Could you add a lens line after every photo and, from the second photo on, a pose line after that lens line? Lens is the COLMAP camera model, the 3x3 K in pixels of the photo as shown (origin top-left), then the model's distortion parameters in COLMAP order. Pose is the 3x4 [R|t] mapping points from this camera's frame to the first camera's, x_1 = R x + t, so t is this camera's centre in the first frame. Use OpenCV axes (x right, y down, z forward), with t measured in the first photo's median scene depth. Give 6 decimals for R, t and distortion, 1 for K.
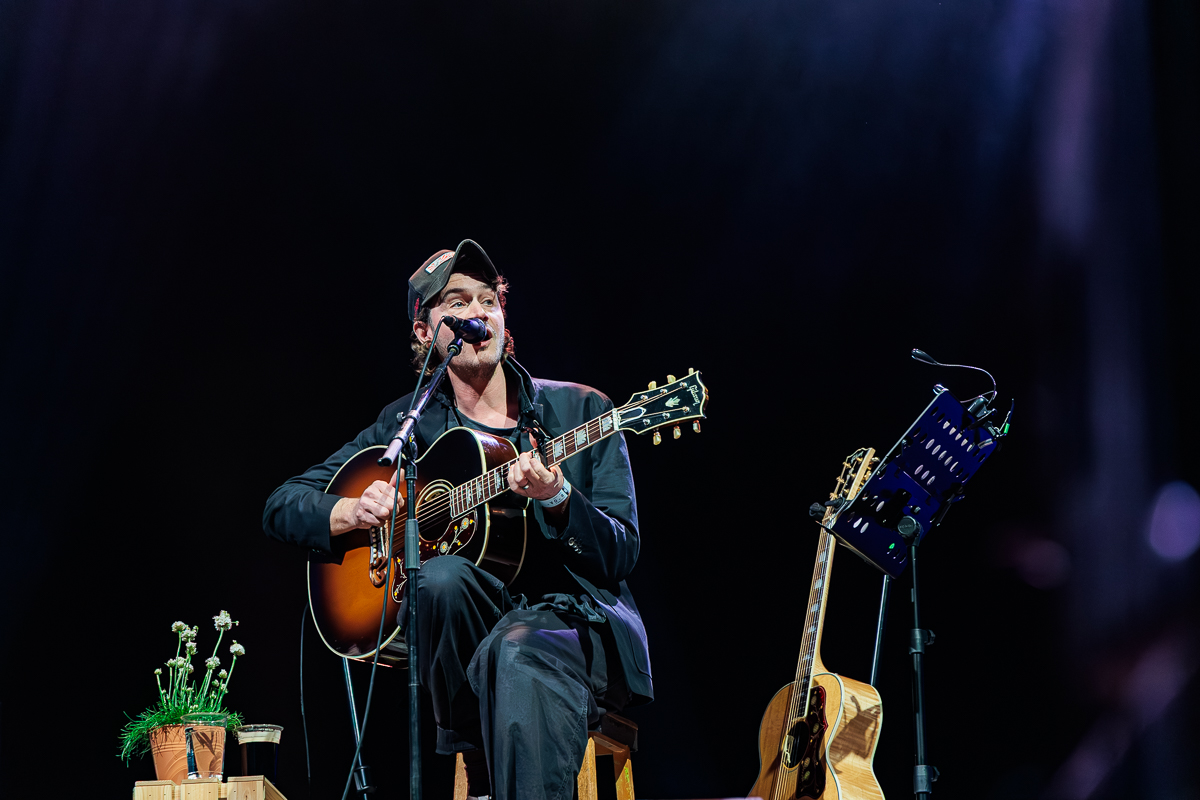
lens RADIAL K [[3517.4, 0, 598.8], [0, 3517.4, 428.0], [0, 0, 1]] dist [0.121765, 0.246216]
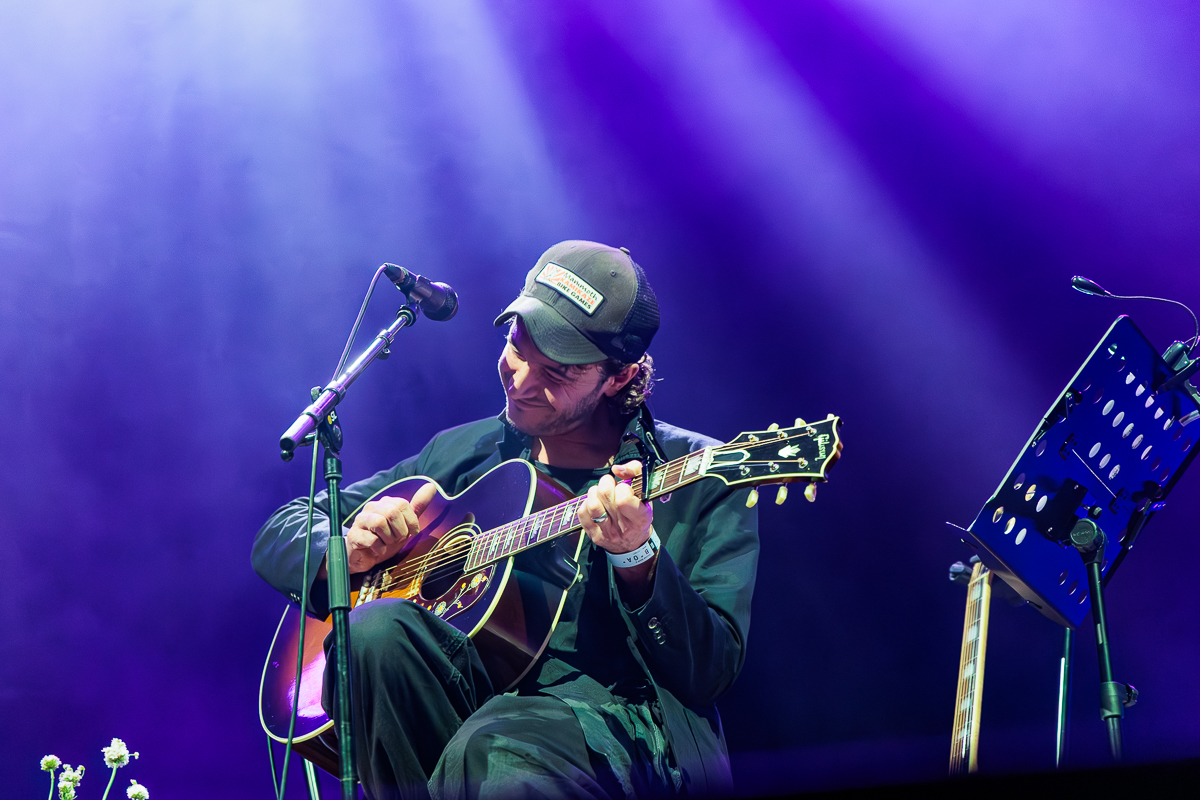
lens RADIAL K [[3517.4, 0, 598.8], [0, 3517.4, 428.0], [0, 0, 1]] dist [0.121765, 0.246216]
pose [[0.996615, -0.067093, -0.047509, 0.026941], [0.061536, 0.992016, -0.110080, 0.074613], [0.054515, 0.106783, 0.992787, 0.305676]]
